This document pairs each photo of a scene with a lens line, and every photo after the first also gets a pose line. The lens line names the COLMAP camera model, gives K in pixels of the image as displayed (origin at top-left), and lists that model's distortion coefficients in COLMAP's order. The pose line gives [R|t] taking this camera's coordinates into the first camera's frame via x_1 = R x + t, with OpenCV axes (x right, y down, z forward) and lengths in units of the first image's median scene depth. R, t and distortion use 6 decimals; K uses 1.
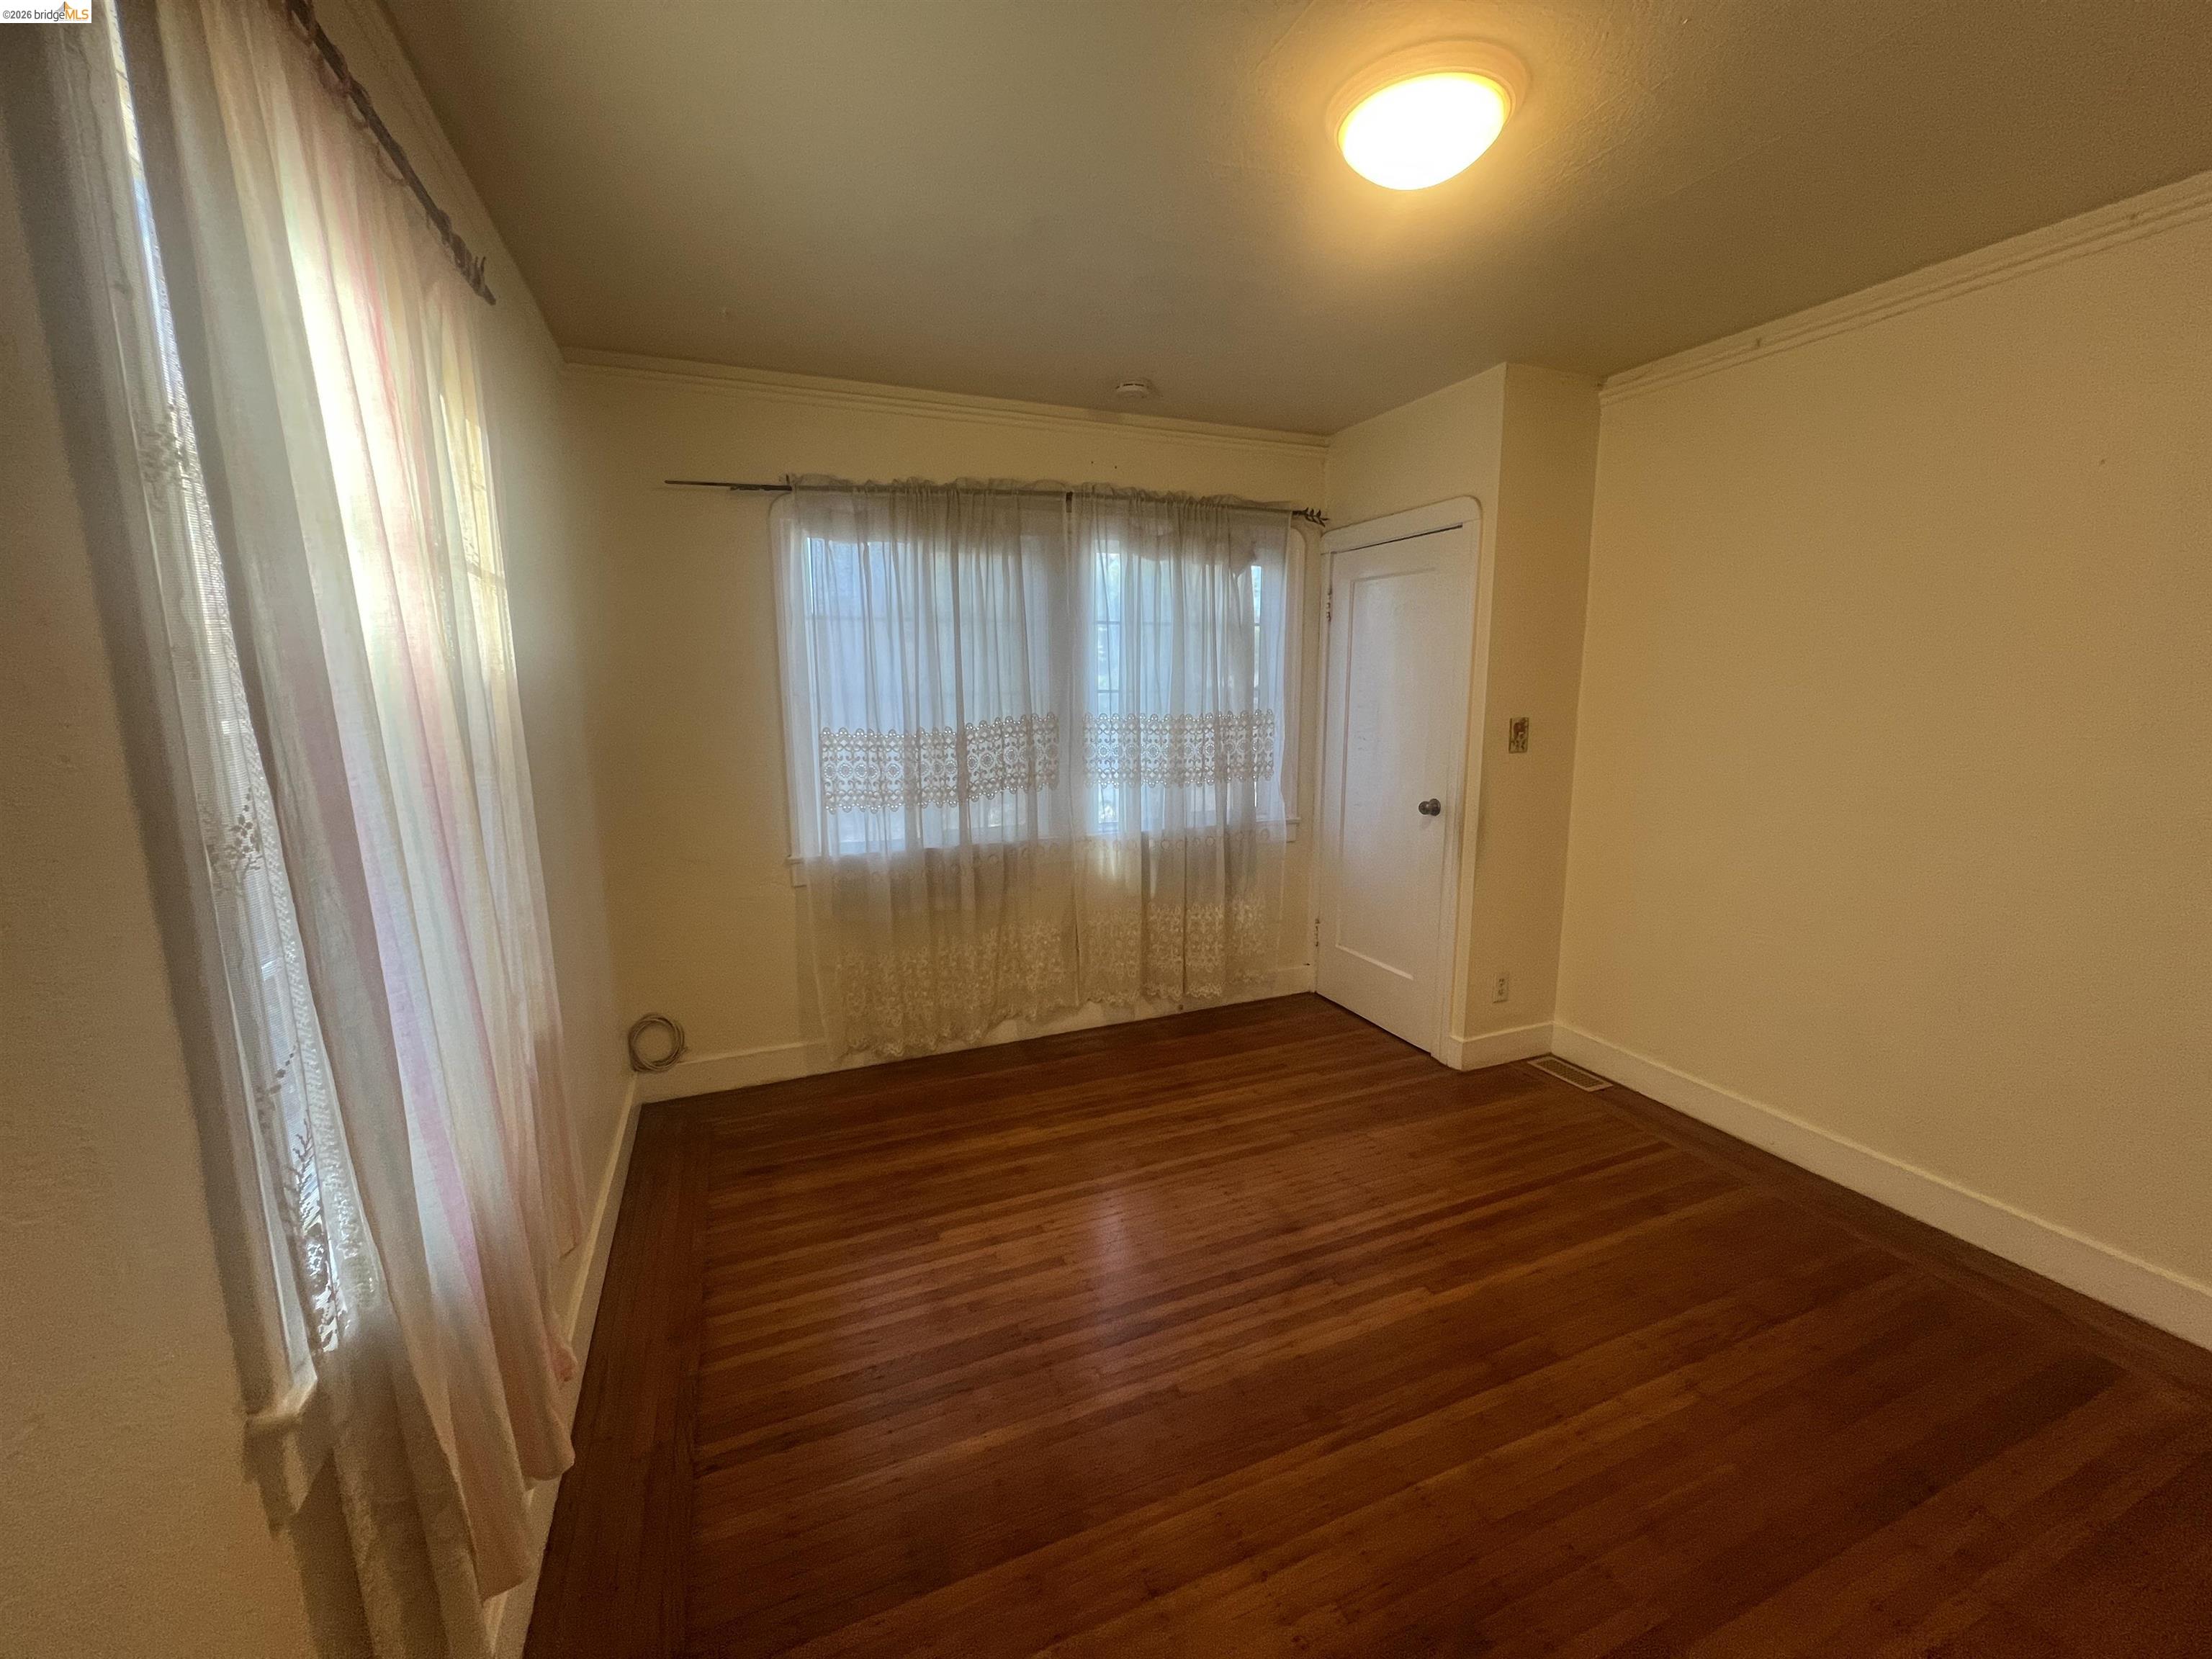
lens RADIAL K [[885.8, 0, 1106.2], [0, 885.8, 831.3], [0, 0, 1]] dist [-0.002677, 0.000903]
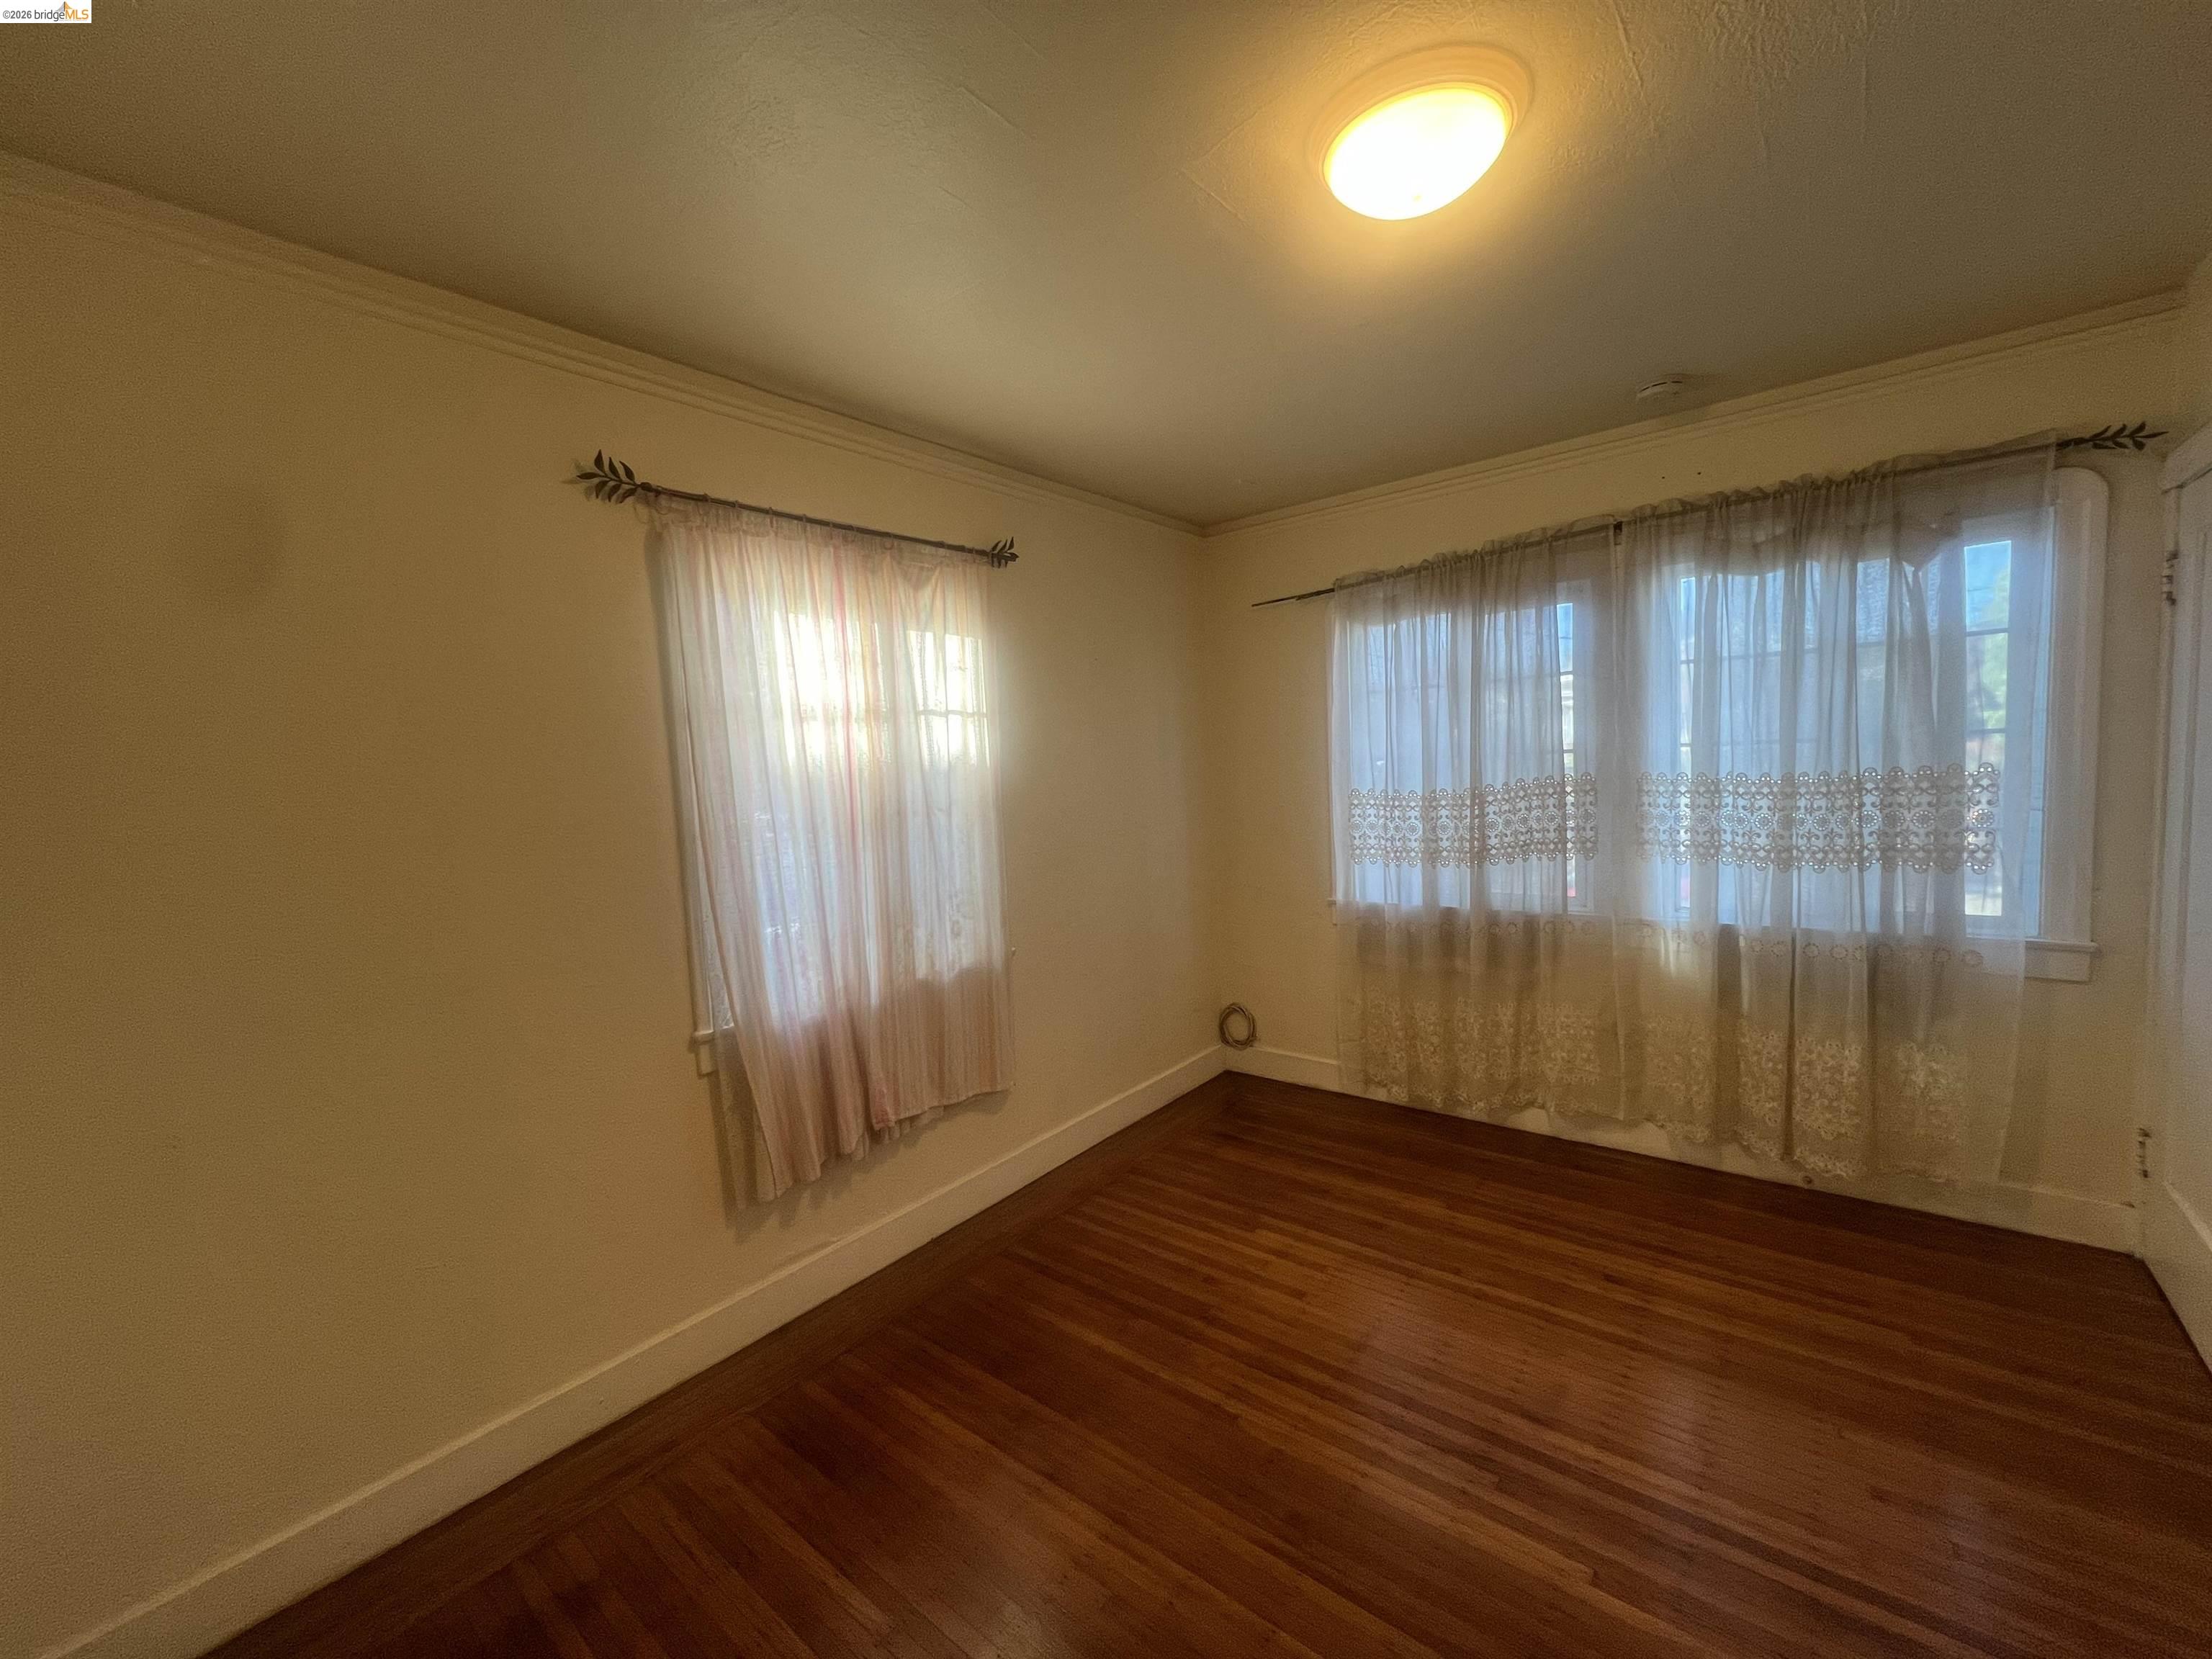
lens RADIAL K [[885.8, 0, 1106.2], [0, 885.8, 831.3], [0, 0, 1]] dist [-0.002677, 0.000903]
pose [[0.475837, 0.051229, -0.878040, 0.503173], [-0.098503, 0.995126, 0.004678, -0.033584], [0.874000, 0.084264, 0.478564, 0.165343]]
